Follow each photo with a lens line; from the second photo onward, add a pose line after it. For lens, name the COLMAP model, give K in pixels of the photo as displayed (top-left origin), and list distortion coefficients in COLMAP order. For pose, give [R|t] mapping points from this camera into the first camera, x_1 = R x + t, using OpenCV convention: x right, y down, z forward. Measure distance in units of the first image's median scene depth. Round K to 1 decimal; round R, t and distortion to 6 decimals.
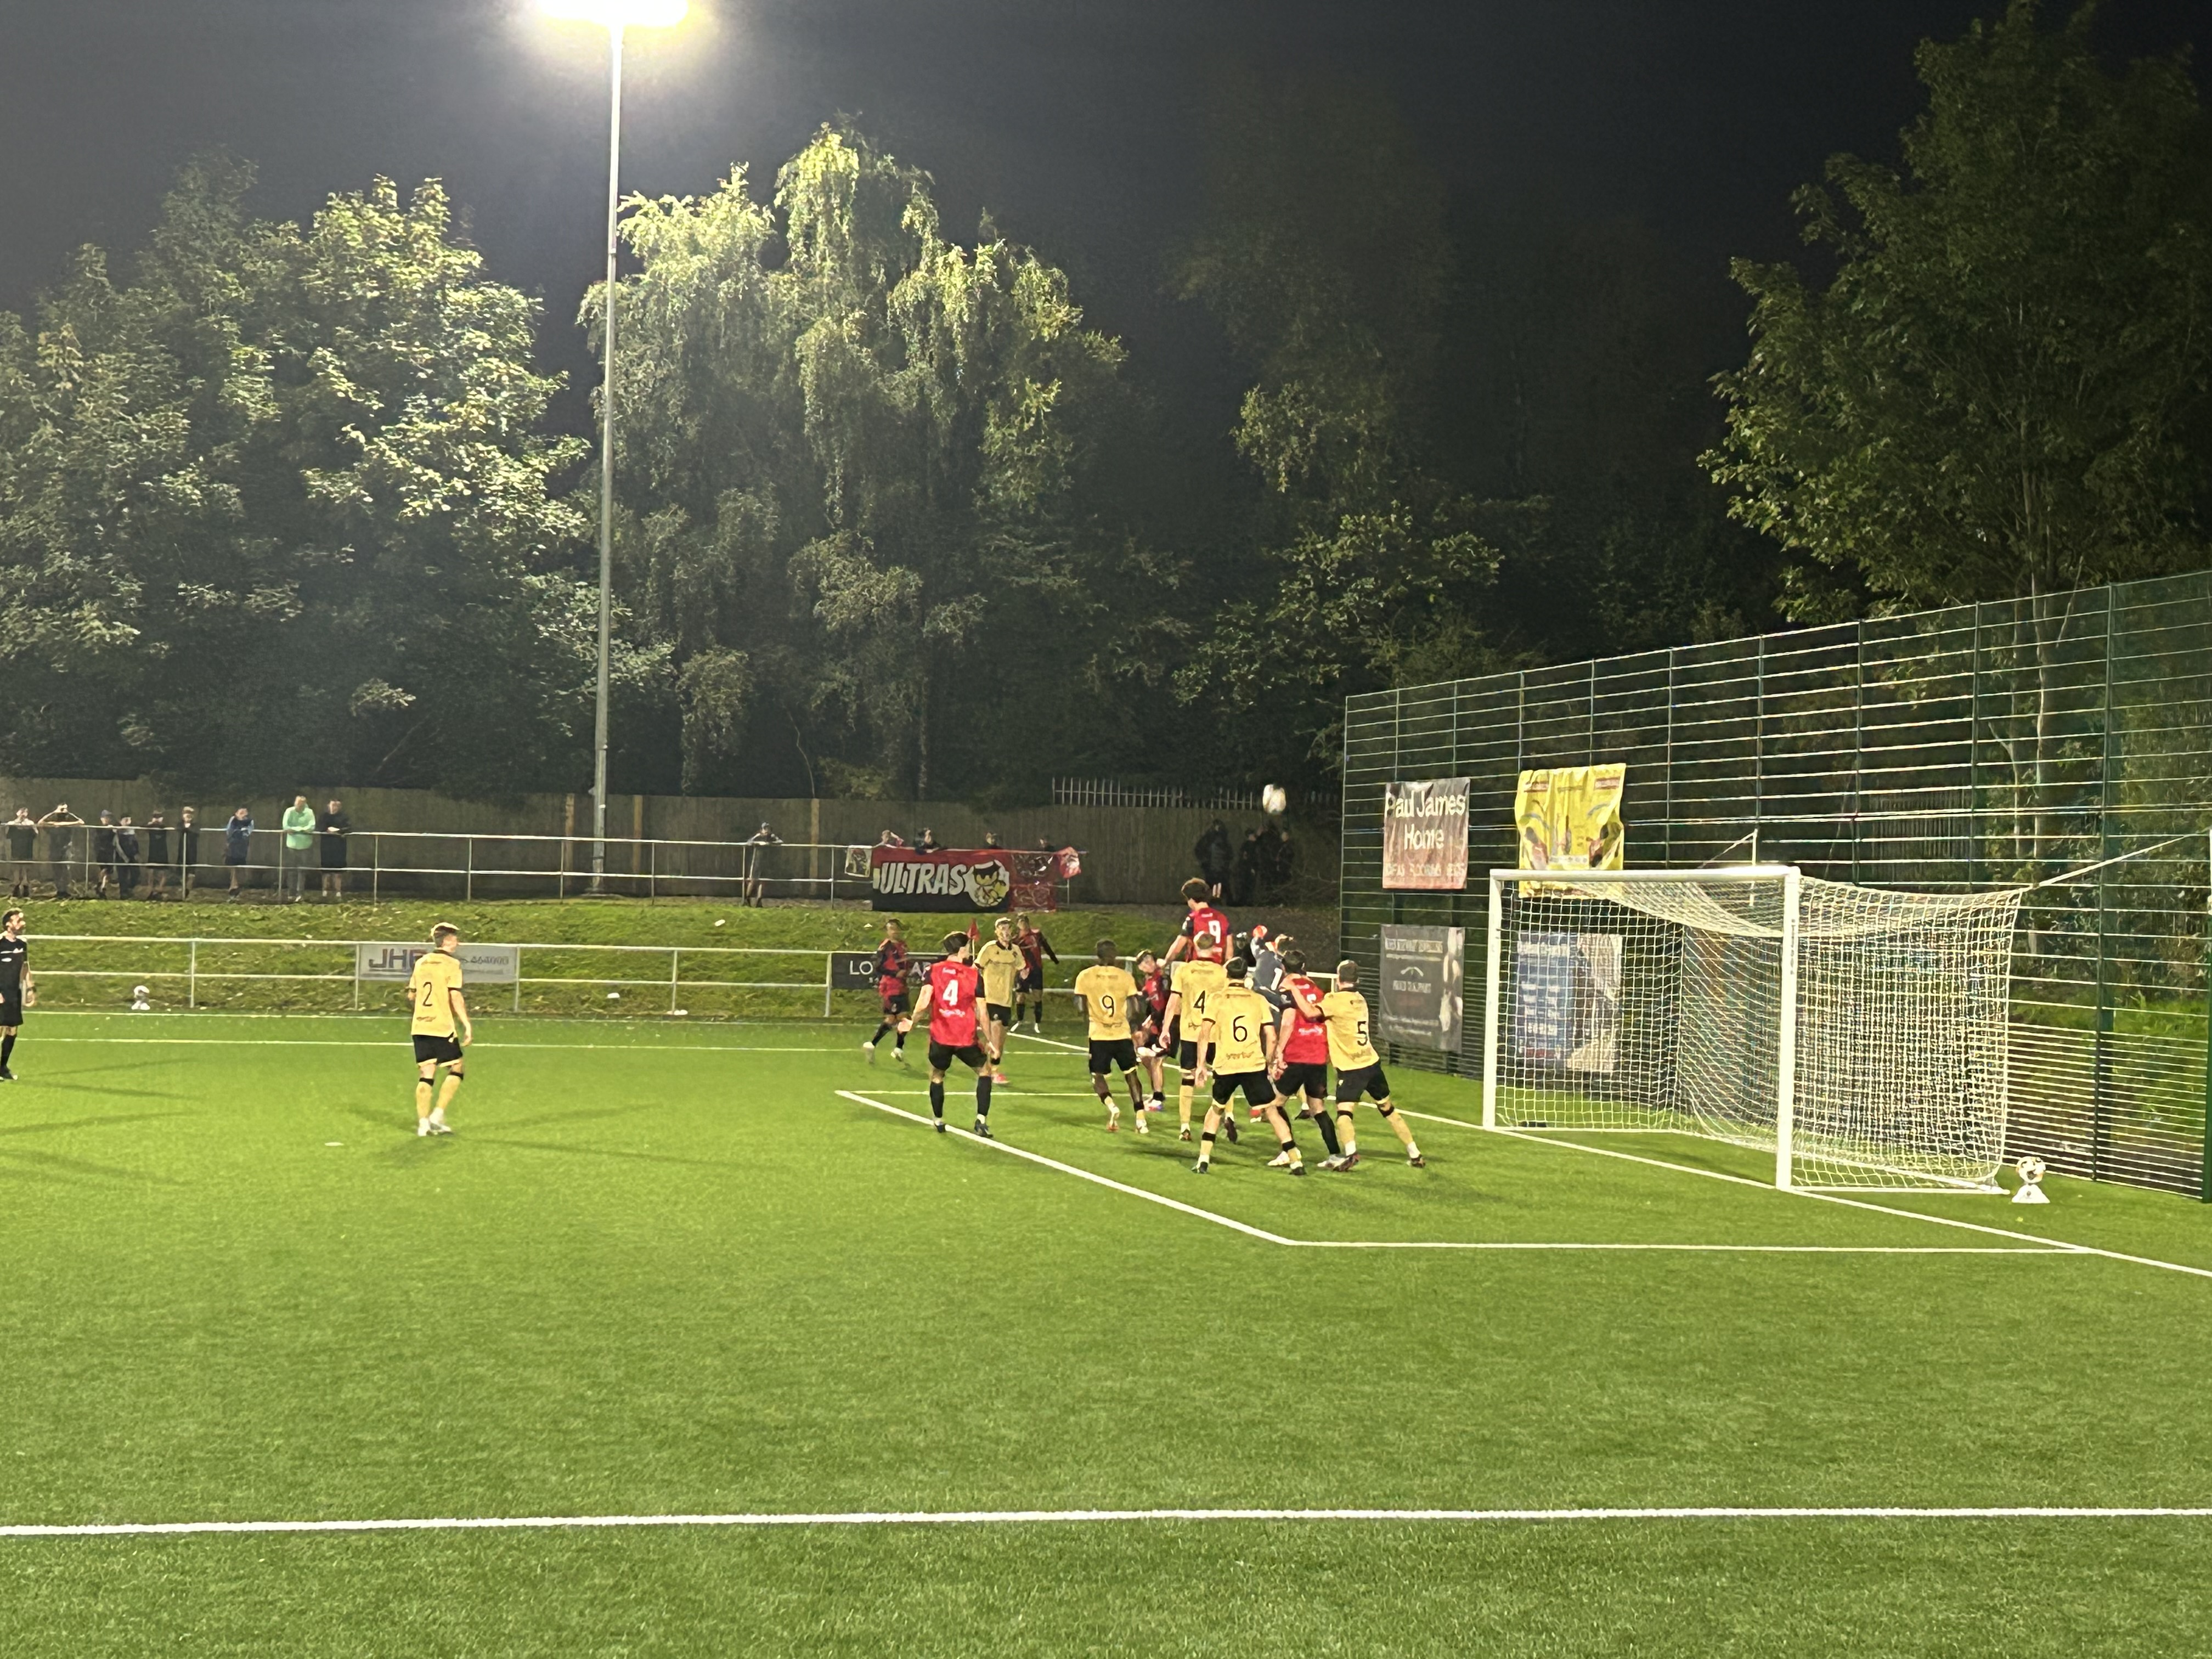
lens RADIAL K [[4250.1, 0, 1107.8], [0, 4250.1, 828.1], [0, 0, 1]] dist [-0.126857, 0.000000]
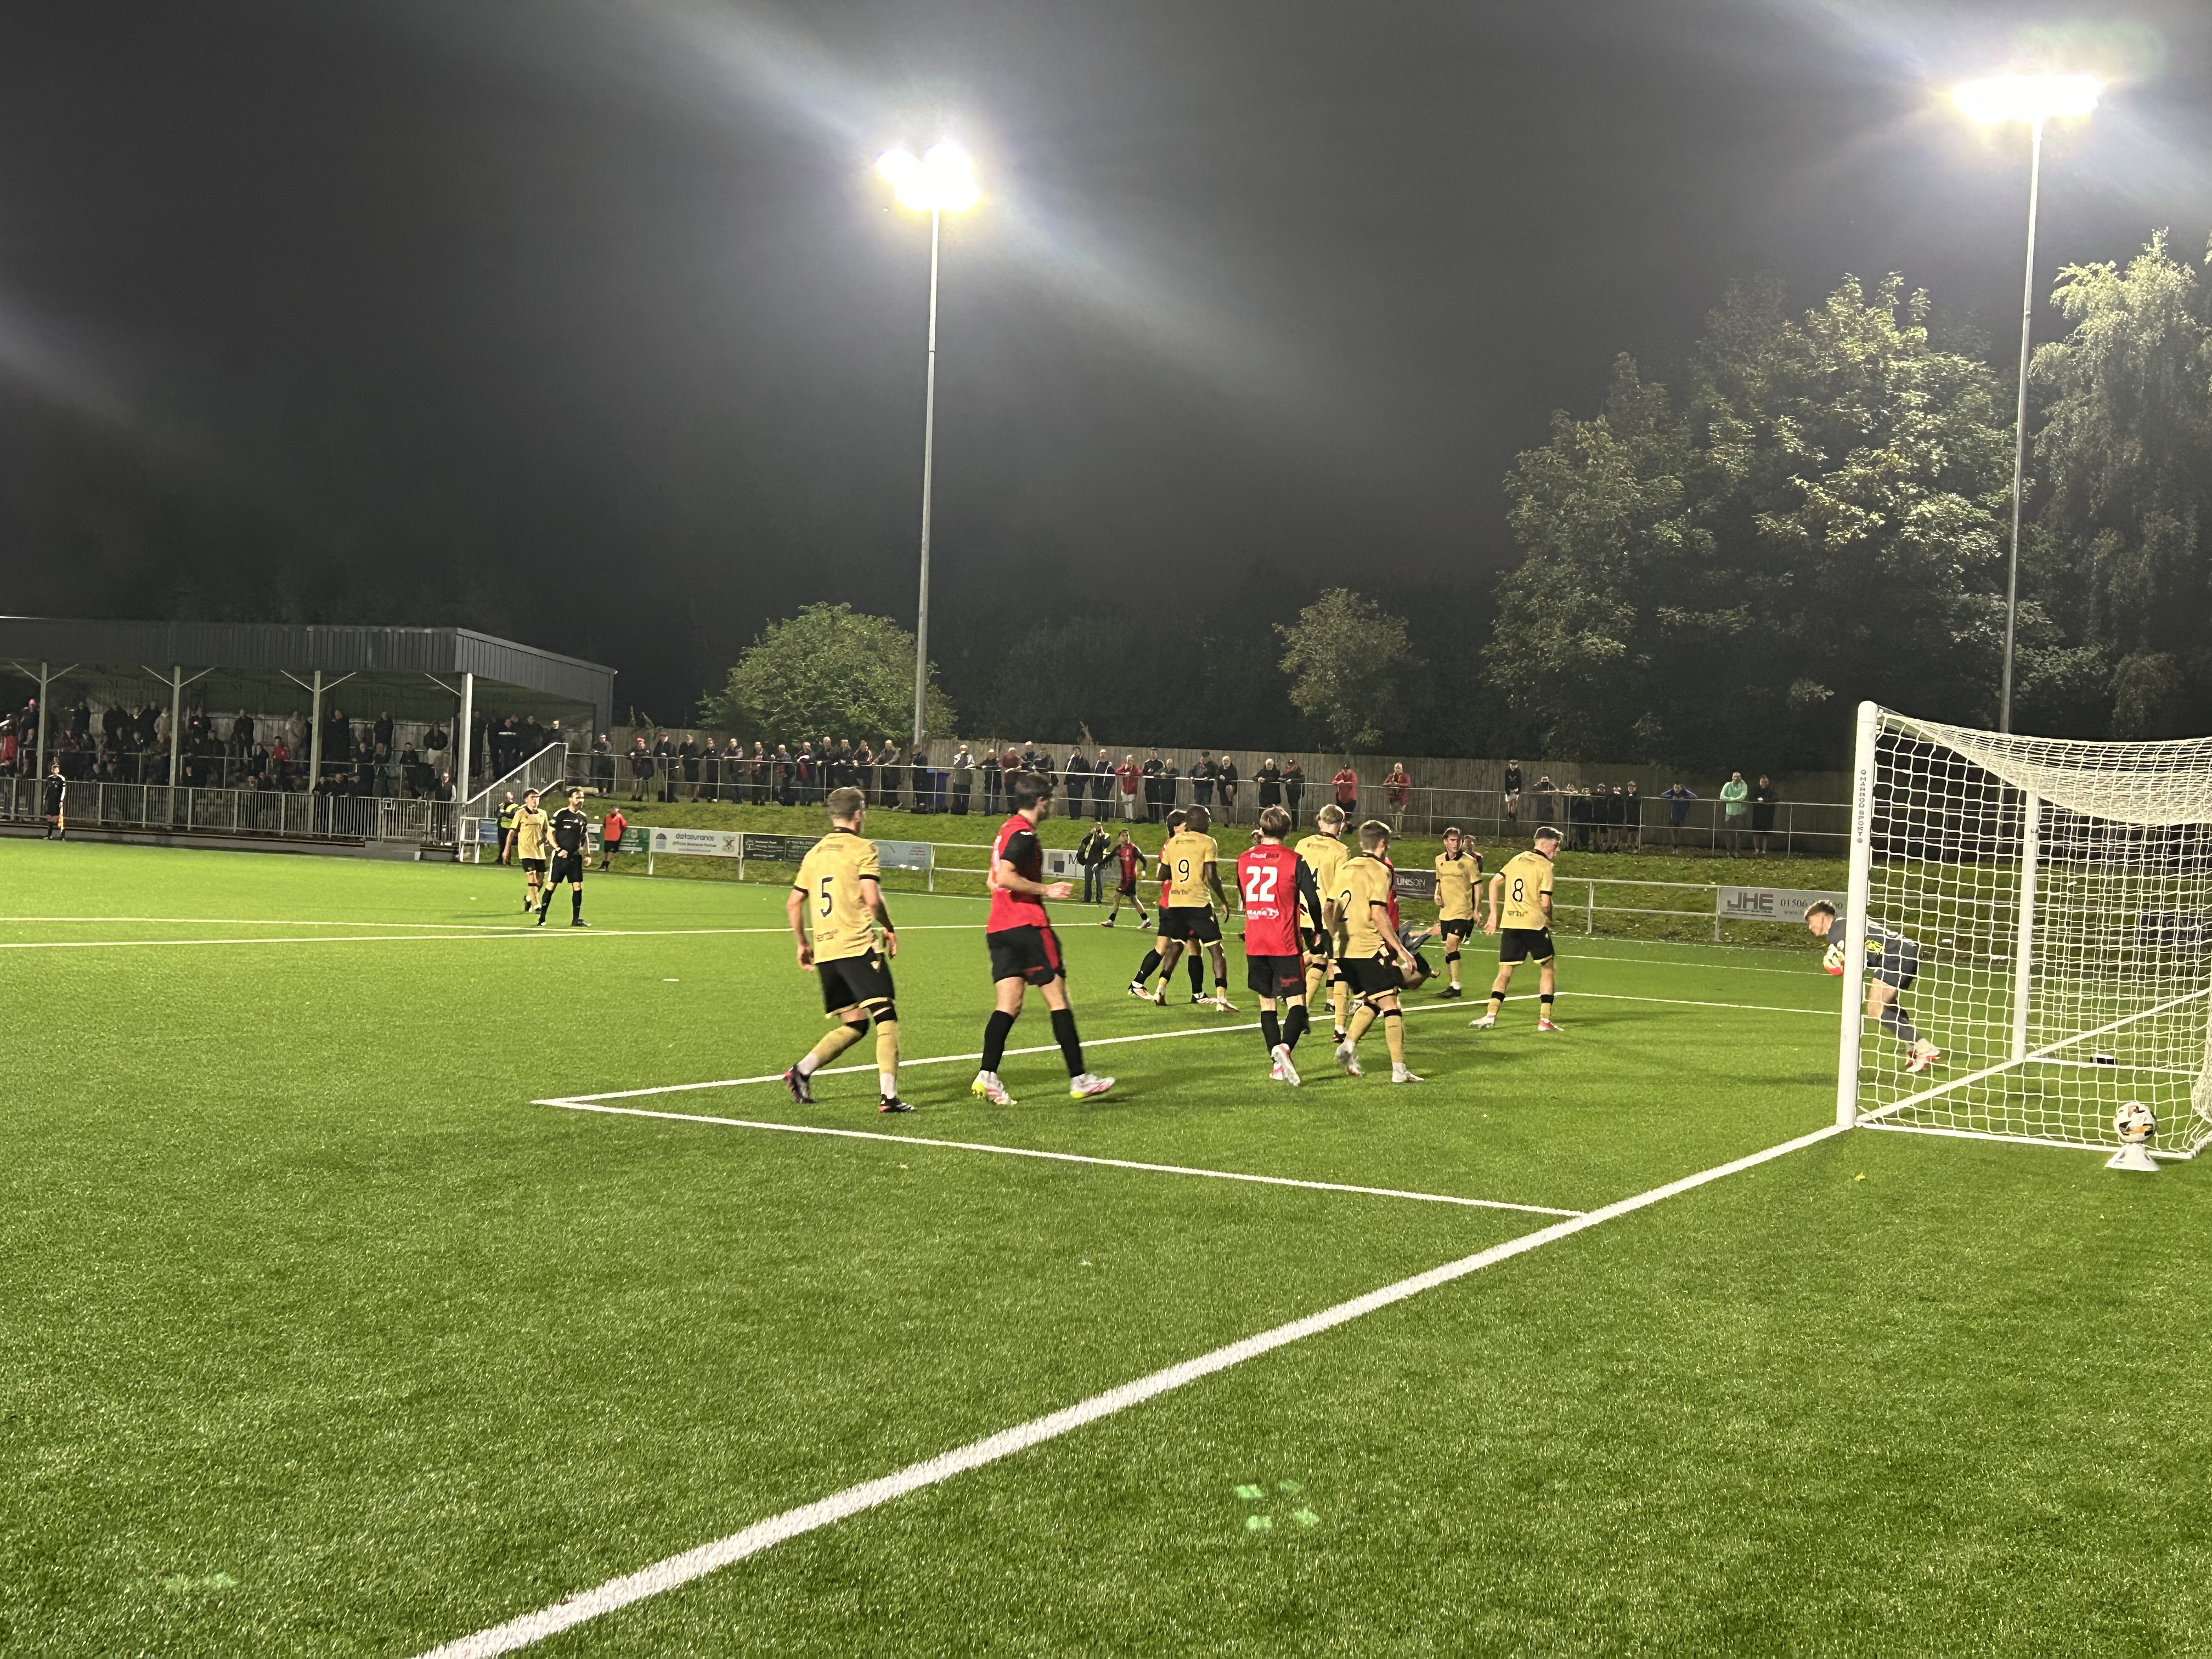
lens RADIAL K [[2754.1, 0, 1100.9], [0, 2754.1, 837.0], [0, 0, 1]] dist [0.014502, 0.000000]
pose [[0.776205, 0.006203, -0.630451, 0.172119], [-0.012889, 0.999899, -0.006031, 0.018154], [0.630349, 0.012807, 0.776206, 0.245502]]
